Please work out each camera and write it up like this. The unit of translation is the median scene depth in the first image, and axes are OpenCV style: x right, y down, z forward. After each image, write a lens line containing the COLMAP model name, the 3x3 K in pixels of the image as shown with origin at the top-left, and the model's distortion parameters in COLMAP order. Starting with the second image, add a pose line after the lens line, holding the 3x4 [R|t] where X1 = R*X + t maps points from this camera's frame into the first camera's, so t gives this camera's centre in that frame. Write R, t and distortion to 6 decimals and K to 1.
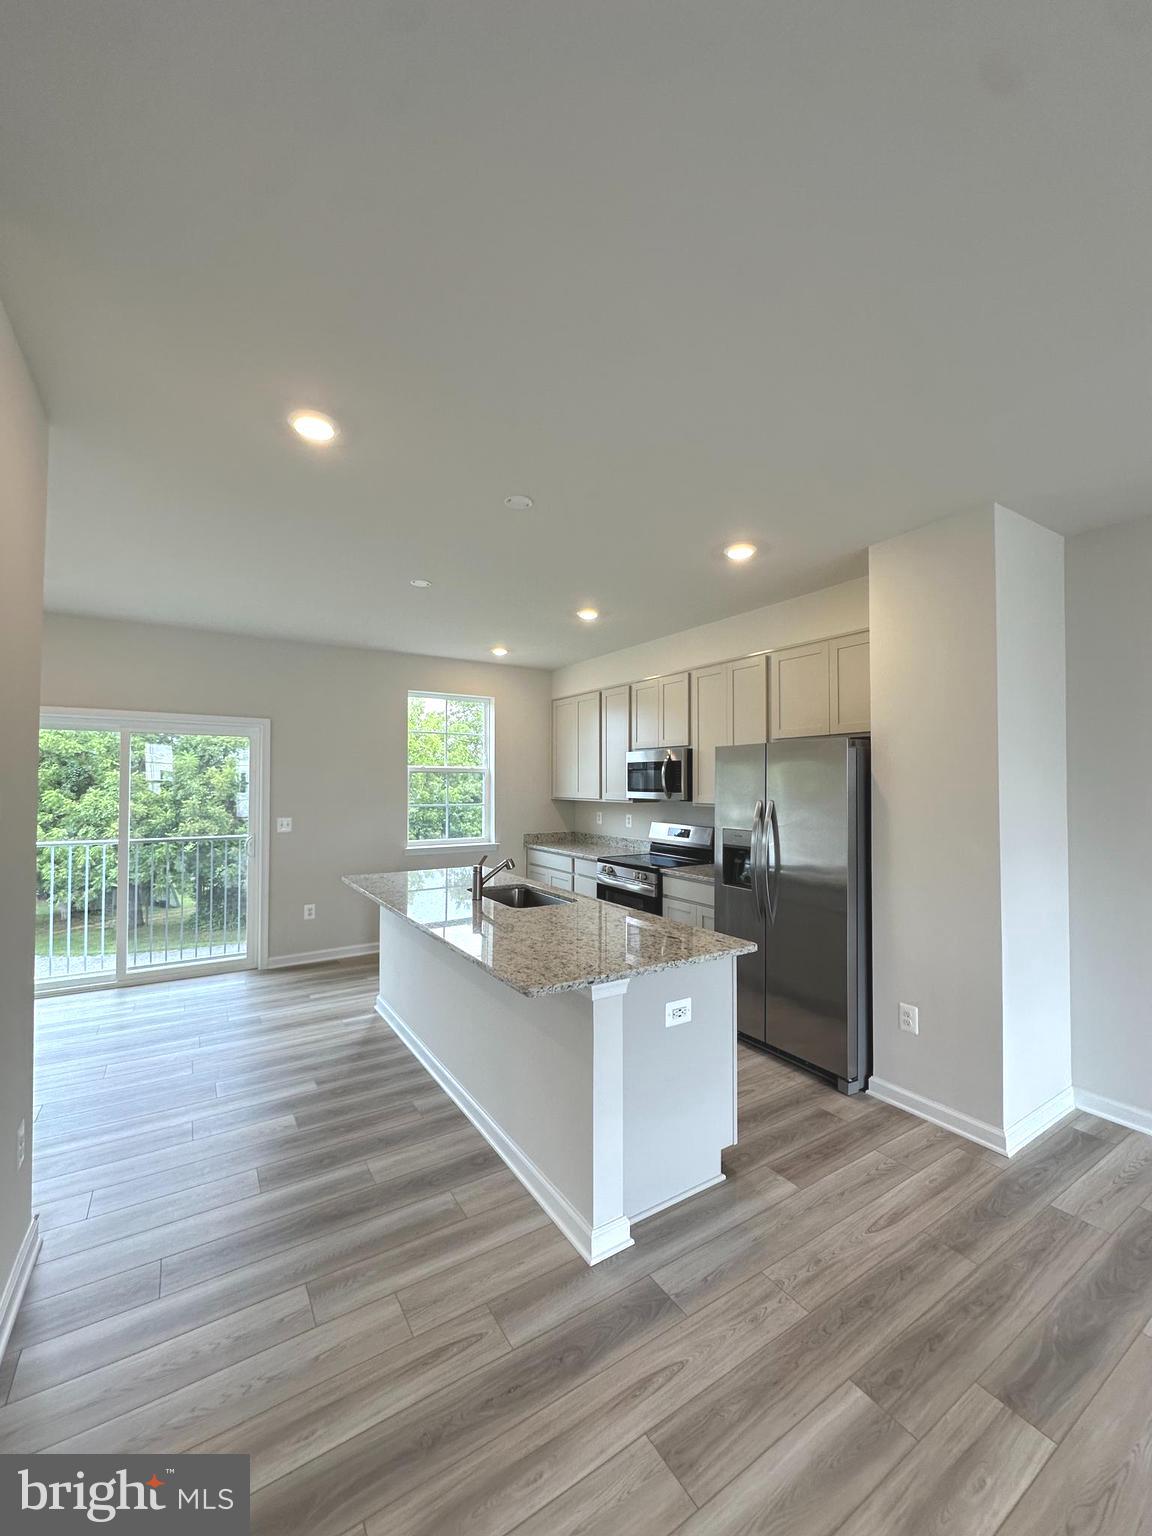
lens RADIAL K [[615.2, 0, 580.2], [0, 615.2, 768.1], [0, 0, 1]] dist [-0.005239, 0.000699]
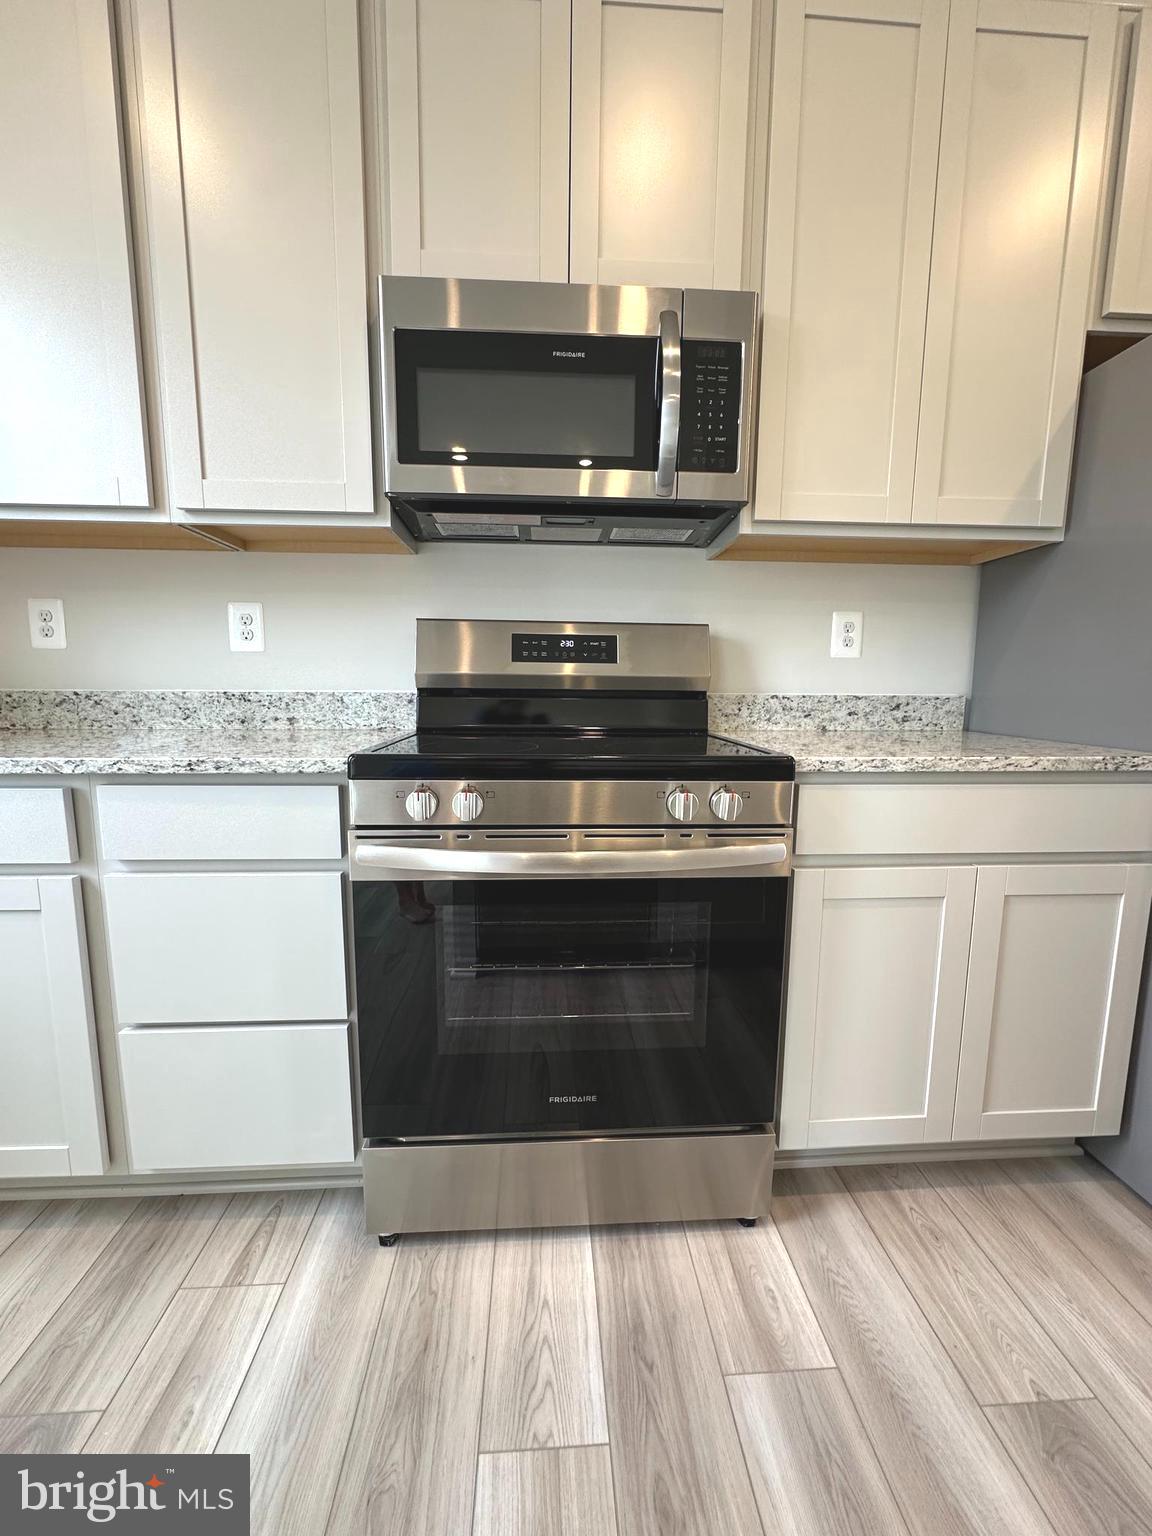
lens RADIAL K [[615.2, 0, 578.2], [0, 615.2, 769.2], [0, 0, 1]] dist [-0.005239, 0.000699]
pose [[0.493849, -0.114054, 0.862035, -0.127434], [-0.026461, 0.988930, 0.146003, 0.147198], [-0.869145, -0.094914, 0.485365, 1.037158]]
